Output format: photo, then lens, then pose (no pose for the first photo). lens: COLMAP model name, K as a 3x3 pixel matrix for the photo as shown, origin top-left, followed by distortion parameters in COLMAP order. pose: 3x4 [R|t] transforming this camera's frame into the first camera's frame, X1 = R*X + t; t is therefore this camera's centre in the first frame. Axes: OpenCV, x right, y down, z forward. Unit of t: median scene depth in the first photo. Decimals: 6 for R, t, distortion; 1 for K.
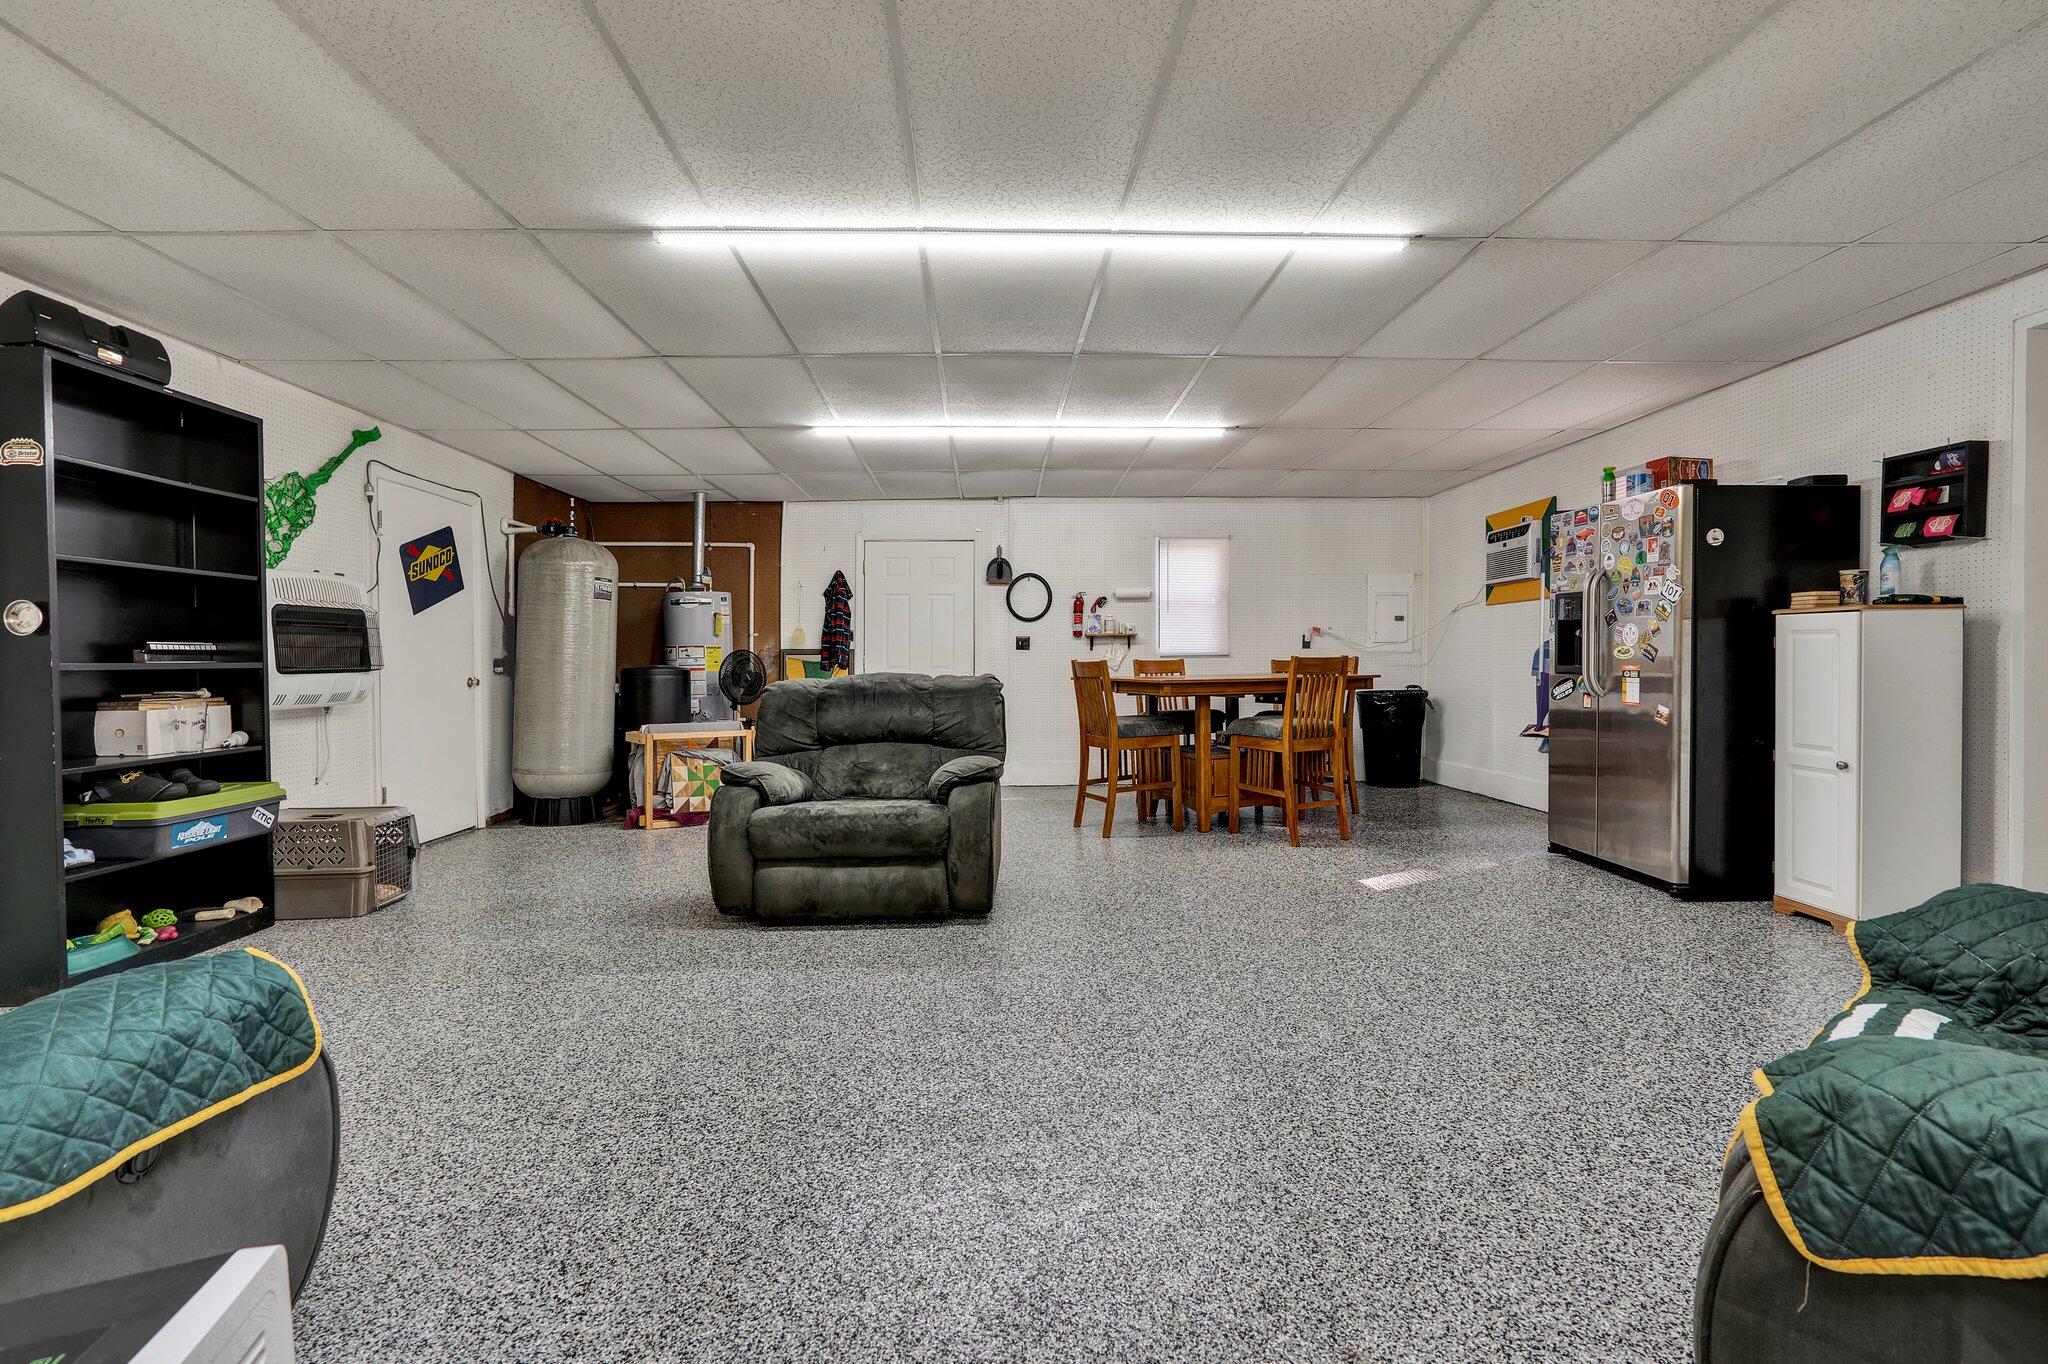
lens RADIAL K [[934.6, 0, 1021.5], [0, 934.6, 673.0], [0, 0, 1]] dist [-0.007704, 0.004015]
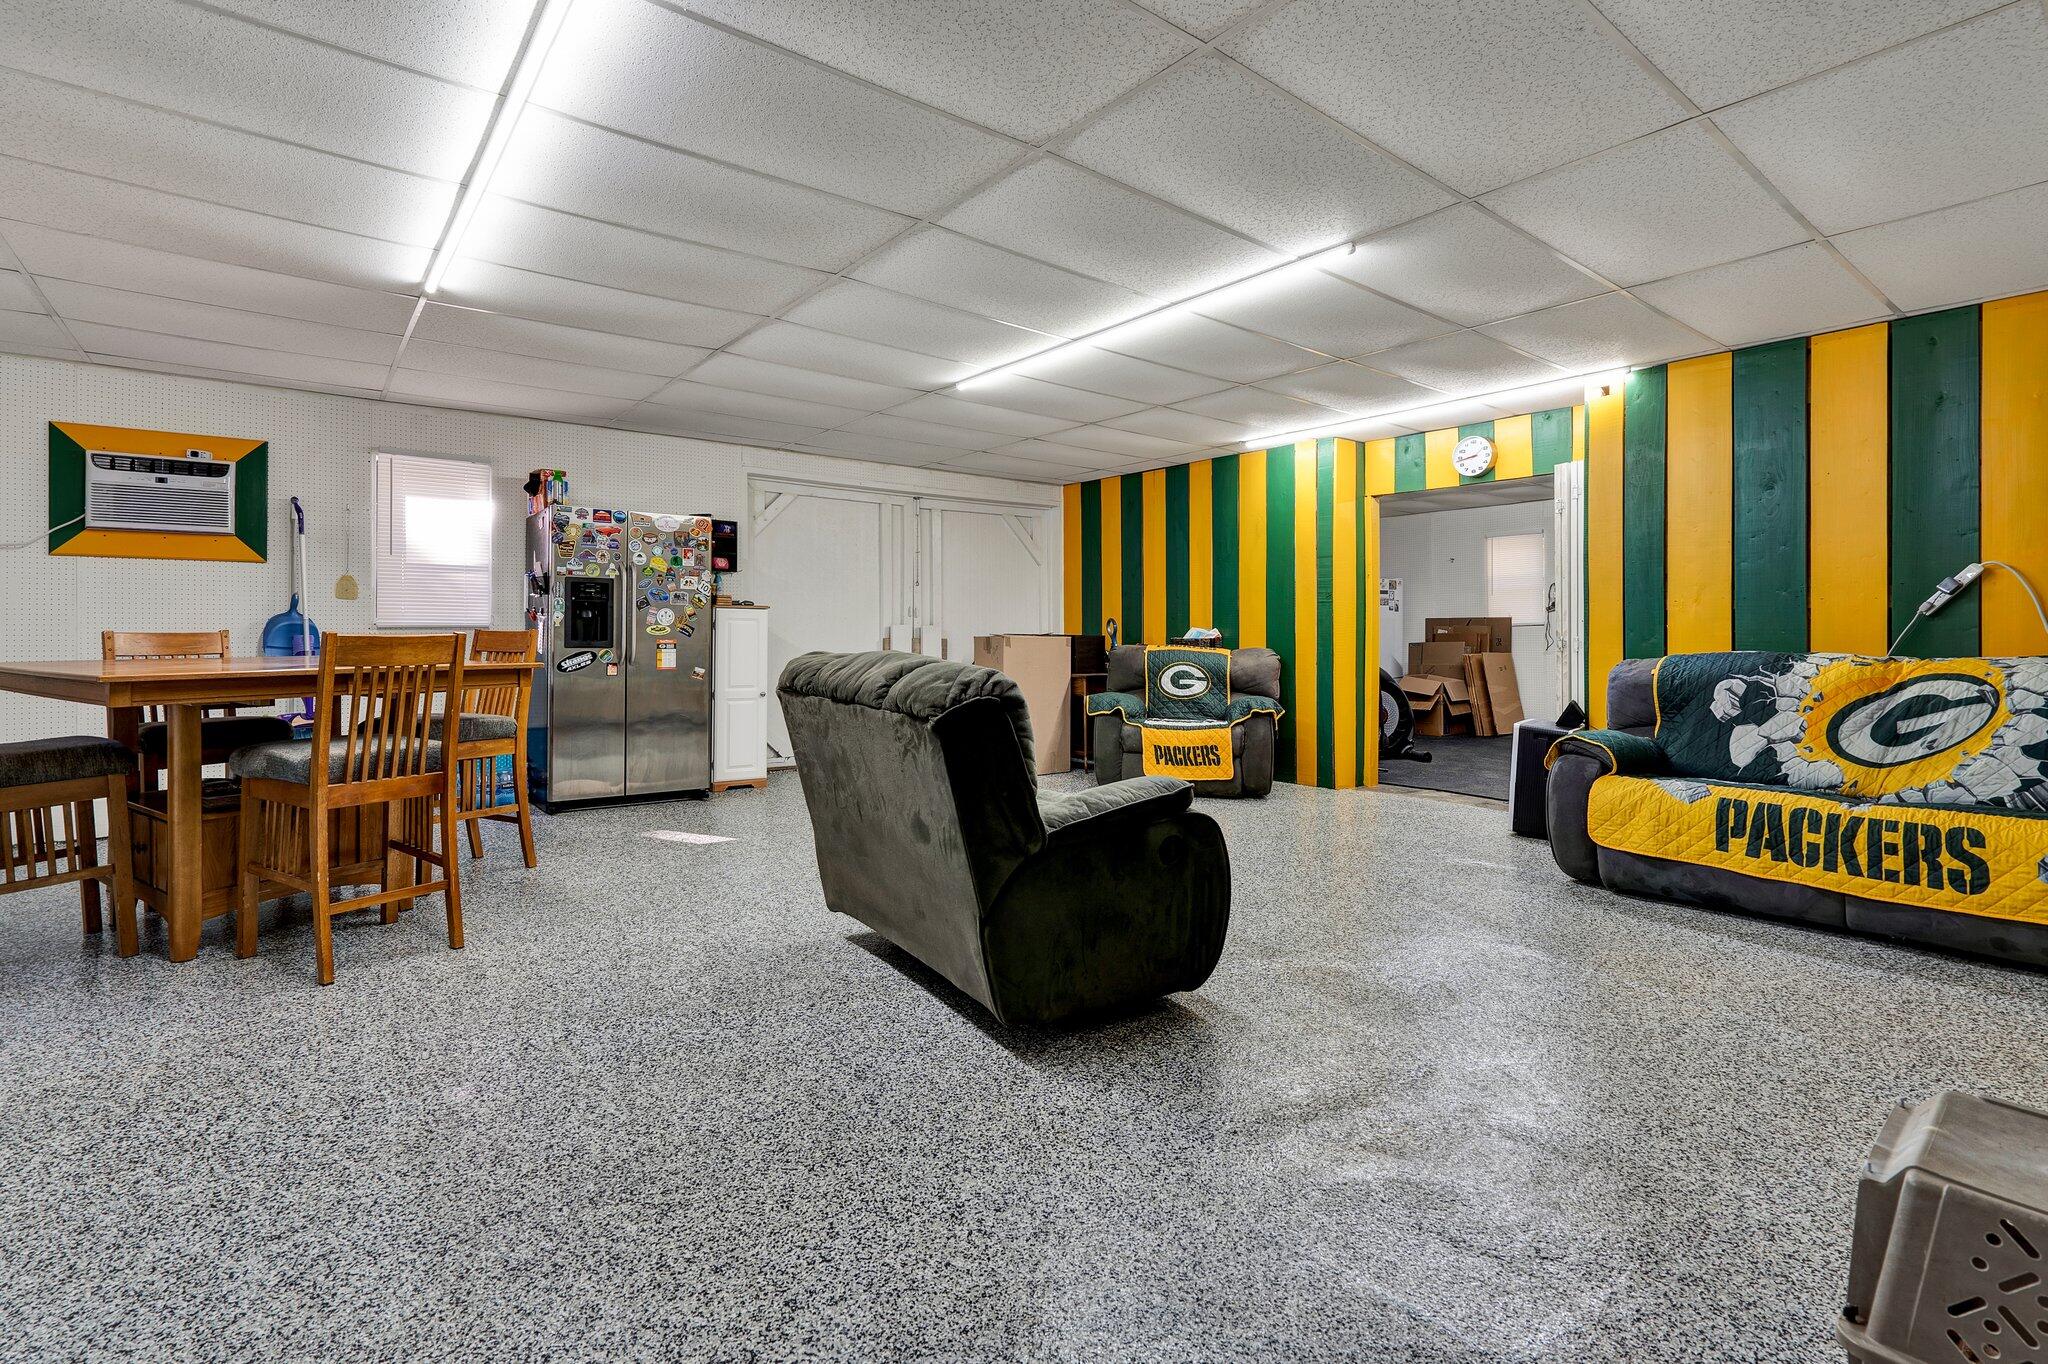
lens RADIAL K [[934.6, 0, 1027.9], [0, 934.6, 634.6], [0, 0, 1]] dist [-0.007704, 0.004015]
pose [[-0.586488, 0.004757, 0.809944, -0.721590], [0.014568, 0.999883, 0.004677, -0.013895], [-0.809827, 0.014542, -0.586489, 1.338041]]
